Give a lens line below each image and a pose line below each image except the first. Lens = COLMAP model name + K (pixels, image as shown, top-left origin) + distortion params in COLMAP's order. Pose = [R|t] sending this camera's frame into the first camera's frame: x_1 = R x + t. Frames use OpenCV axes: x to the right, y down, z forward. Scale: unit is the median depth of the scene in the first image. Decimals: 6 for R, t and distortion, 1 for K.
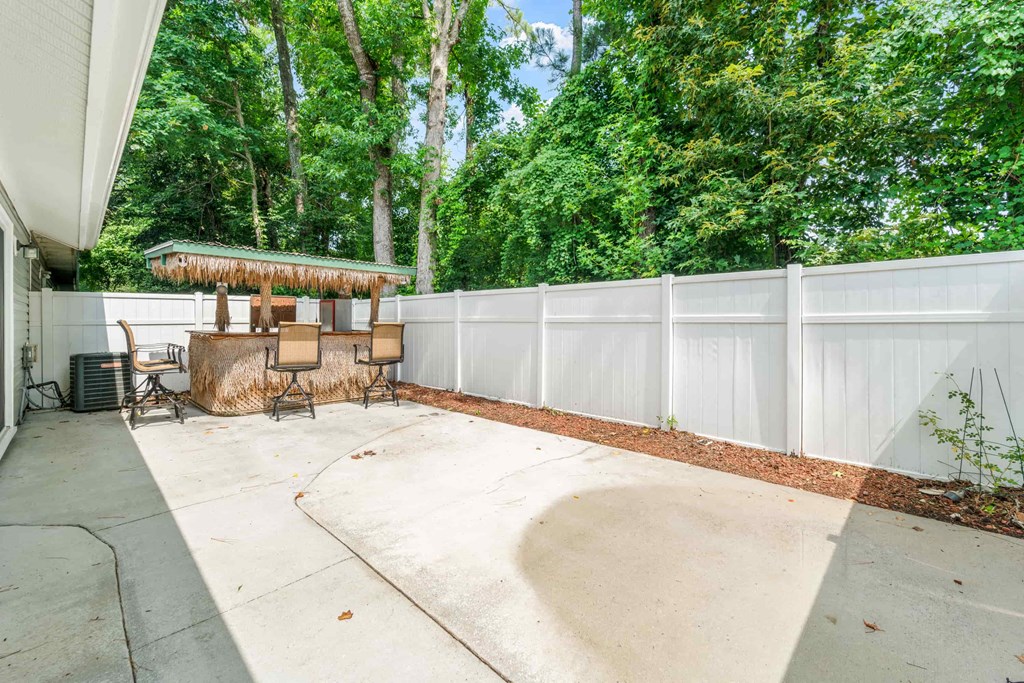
lens RADIAL K [[414.7, 0, 513.0], [0, 414.7, 327.3], [0, 0, 1]] dist [-0.000721, -0.000131]
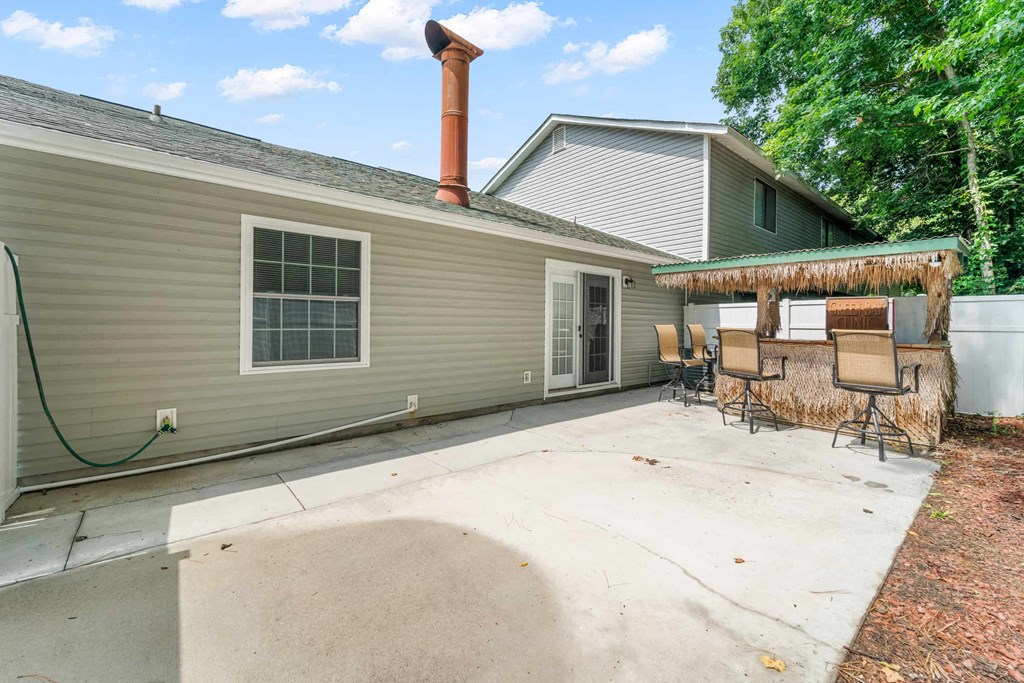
lens RADIAL K [[414.7, 0, 513.0], [0, 414.7, 327.3], [0, 0, 1]] dist [-0.000721, -0.000131]
pose [[-0.109720, 0.008634, -0.993925, 0.675630], [-0.023837, 0.999652, 0.011315, -0.015461], [0.993677, 0.024933, -0.109476, 0.802639]]
